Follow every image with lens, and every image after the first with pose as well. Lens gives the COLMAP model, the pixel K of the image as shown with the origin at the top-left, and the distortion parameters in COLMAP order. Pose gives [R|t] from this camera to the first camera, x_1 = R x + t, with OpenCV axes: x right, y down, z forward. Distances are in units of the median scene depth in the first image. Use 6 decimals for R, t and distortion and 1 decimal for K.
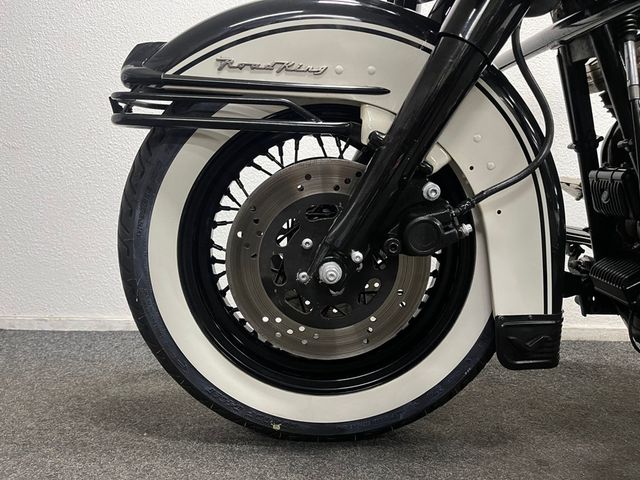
lens RADIAL K [[480.8, 0, 320.8], [0, 480.8, 235.2], [0, 0, 1]] dist [0.045110, -0.048091]
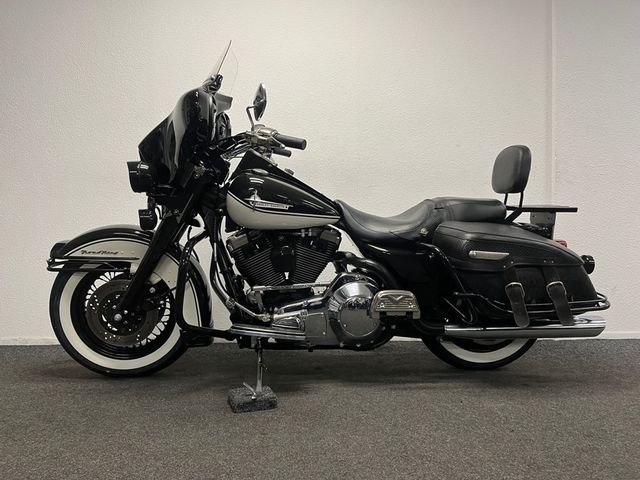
lens RADIAL K [[480.8, 0, 320.9], [0, 480.8, 242.9], [0, 0, 1]] dist [0.045110, -0.048091]
pose [[0.997345, -0.014502, 0.071363, 1.037892], [0.016744, 0.999381, -0.030924, -0.266861], [-0.070871, 0.032037, 0.996971, -2.100702]]
